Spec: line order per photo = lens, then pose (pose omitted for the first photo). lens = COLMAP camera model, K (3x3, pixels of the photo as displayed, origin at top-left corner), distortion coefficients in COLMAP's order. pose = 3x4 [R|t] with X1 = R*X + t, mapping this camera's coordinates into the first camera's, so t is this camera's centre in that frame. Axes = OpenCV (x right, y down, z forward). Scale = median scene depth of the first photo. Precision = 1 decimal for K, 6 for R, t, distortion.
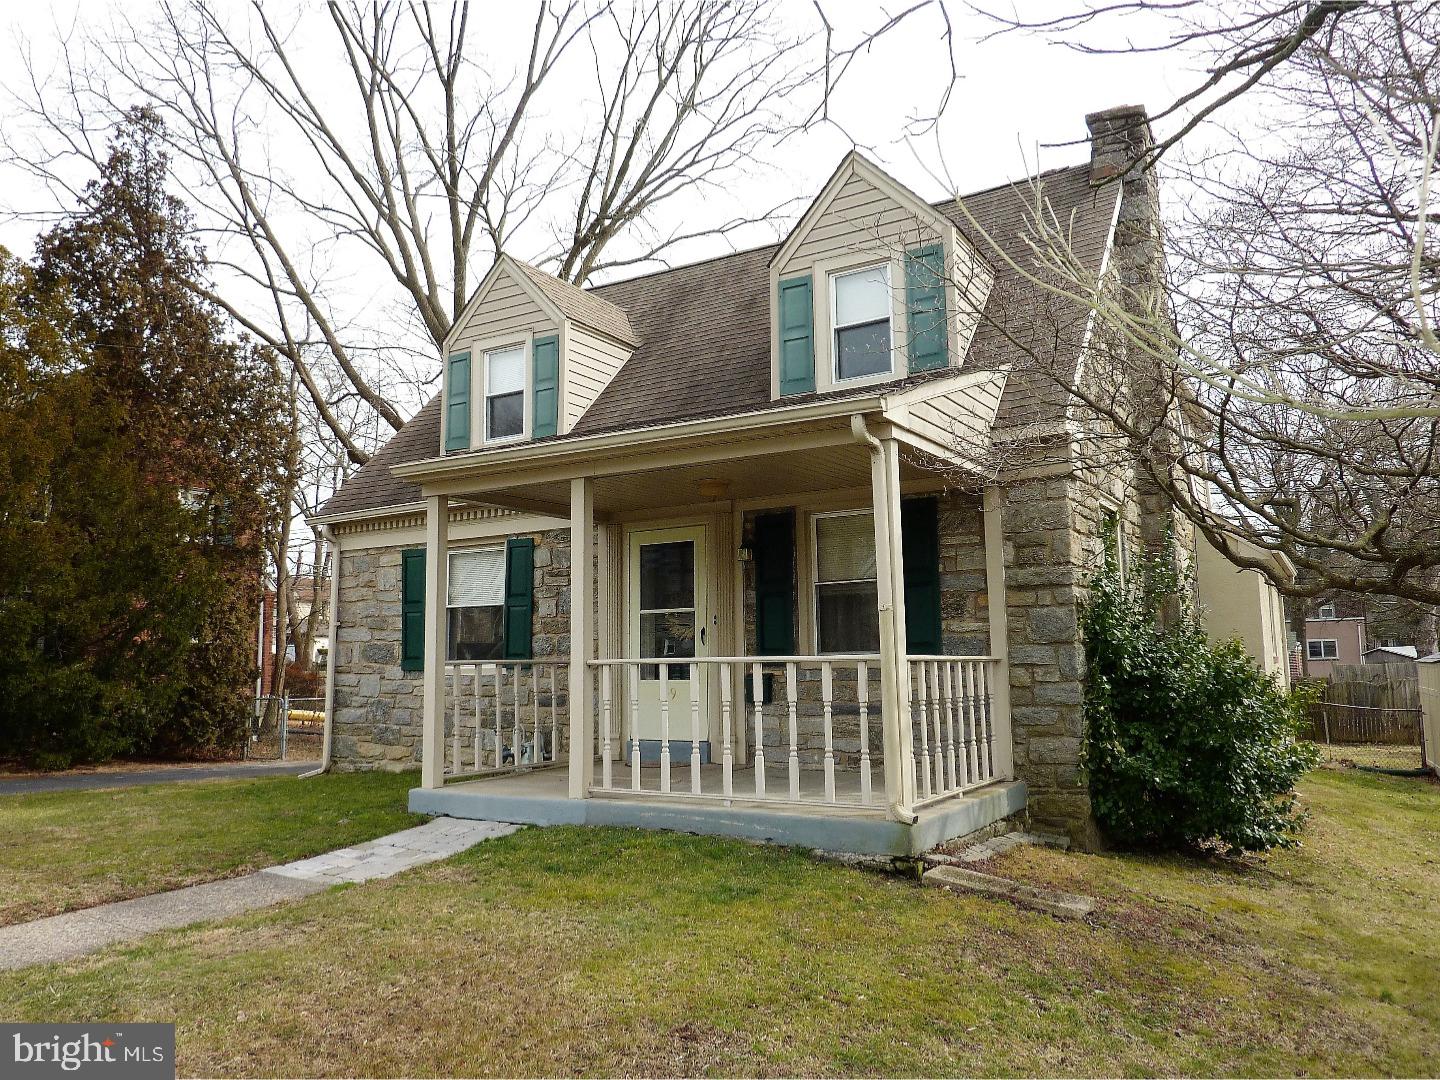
lens RADIAL K [[1071.2, 0, 714.8], [0, 1071.2, 538.4], [0, 0, 1]] dist [-0.009398, -0.016416]
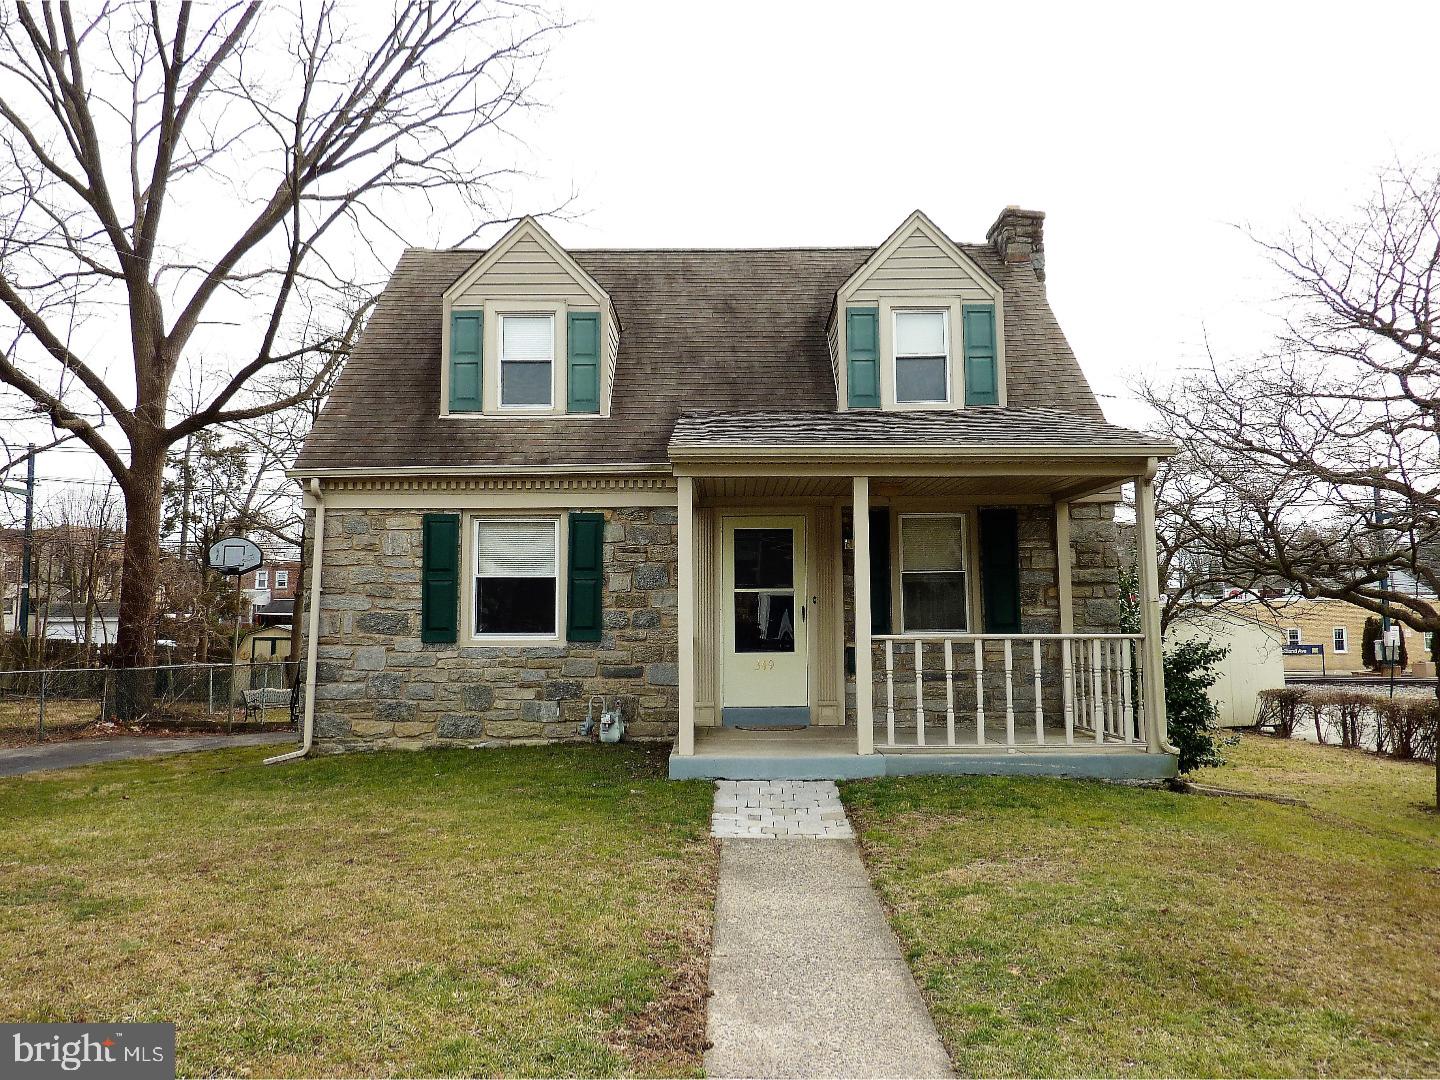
lens RADIAL K [[1071.2, 0, 729.8], [0, 1071.2, 541.1], [0, 0, 1]] dist [-0.009398, -0.016416]
pose [[0.854953, 0.053688, 0.515919, -0.645624], [-0.068621, 0.997594, 0.009903, 0.008332], [-0.514146, -0.043869, 0.856580, 0.069807]]
